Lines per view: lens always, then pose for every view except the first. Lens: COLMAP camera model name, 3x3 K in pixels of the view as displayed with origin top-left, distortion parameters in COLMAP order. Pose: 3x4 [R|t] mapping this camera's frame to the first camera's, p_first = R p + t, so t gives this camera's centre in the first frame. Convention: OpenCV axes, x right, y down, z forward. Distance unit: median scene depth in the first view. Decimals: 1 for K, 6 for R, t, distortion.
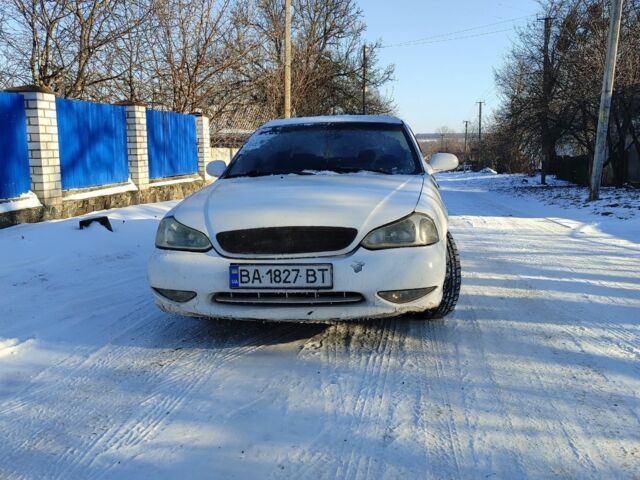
lens RADIAL K [[580.5, 0, 319.4], [0, 580.5, 238.2], [0, 0, 1]] dist [0.024300, -0.031454]
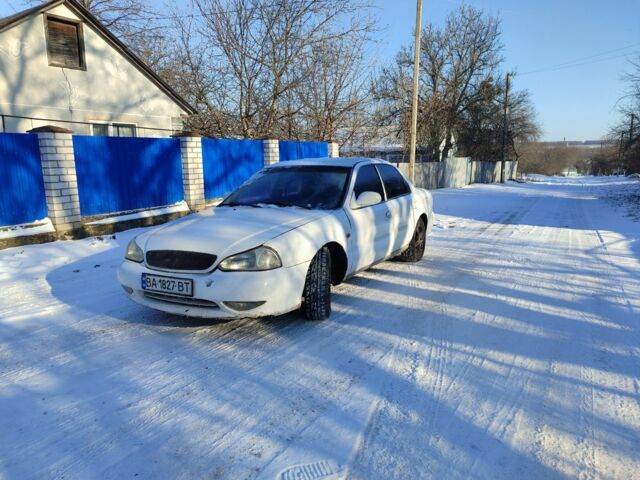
lens RADIAL K [[433.2, 0, 320.2], [0, 433.2, 242.2], [0, 0, 1]] dist [0.011323, 0.001827]
pose [[0.941610, 0.058501, -0.331585, 0.616491], [-0.045364, 0.997854, 0.047228, -0.105235], [0.333636, -0.029429, 0.942243, 0.068702]]
